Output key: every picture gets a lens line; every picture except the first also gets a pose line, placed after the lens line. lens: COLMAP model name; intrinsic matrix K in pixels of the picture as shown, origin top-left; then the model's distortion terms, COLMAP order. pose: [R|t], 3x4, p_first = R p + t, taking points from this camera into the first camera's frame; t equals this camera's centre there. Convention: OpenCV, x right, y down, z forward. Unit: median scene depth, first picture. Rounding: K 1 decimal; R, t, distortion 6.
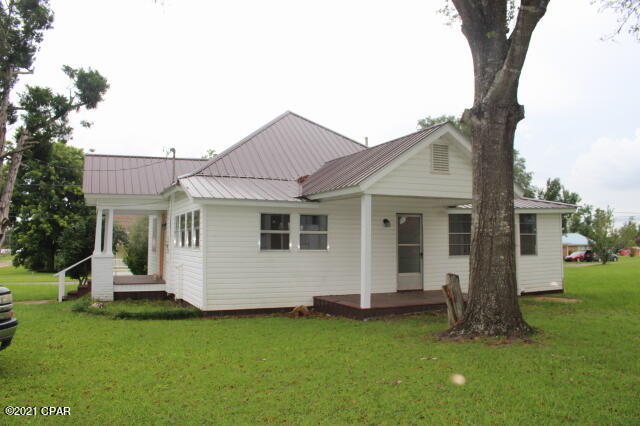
lens RADIAL K [[535.1, 0, 320.0], [0, 535.1, 213.0], [0, 0, 1]] dist [-0.158152, 0.153475]
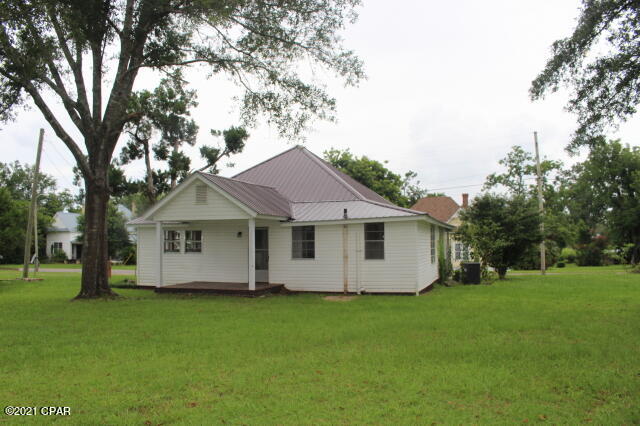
lens RADIAL K [[535.1, 0, 320.0], [0, 535.1, 213.0], [0, 0, 1]] dist [-0.158152, 0.153475]
pose [[0.715240, -0.037141, -0.697892, 1.285300], [0.048808, 0.998803, -0.003133, -0.024706], [0.697173, -0.031822, 0.716197, 0.123941]]
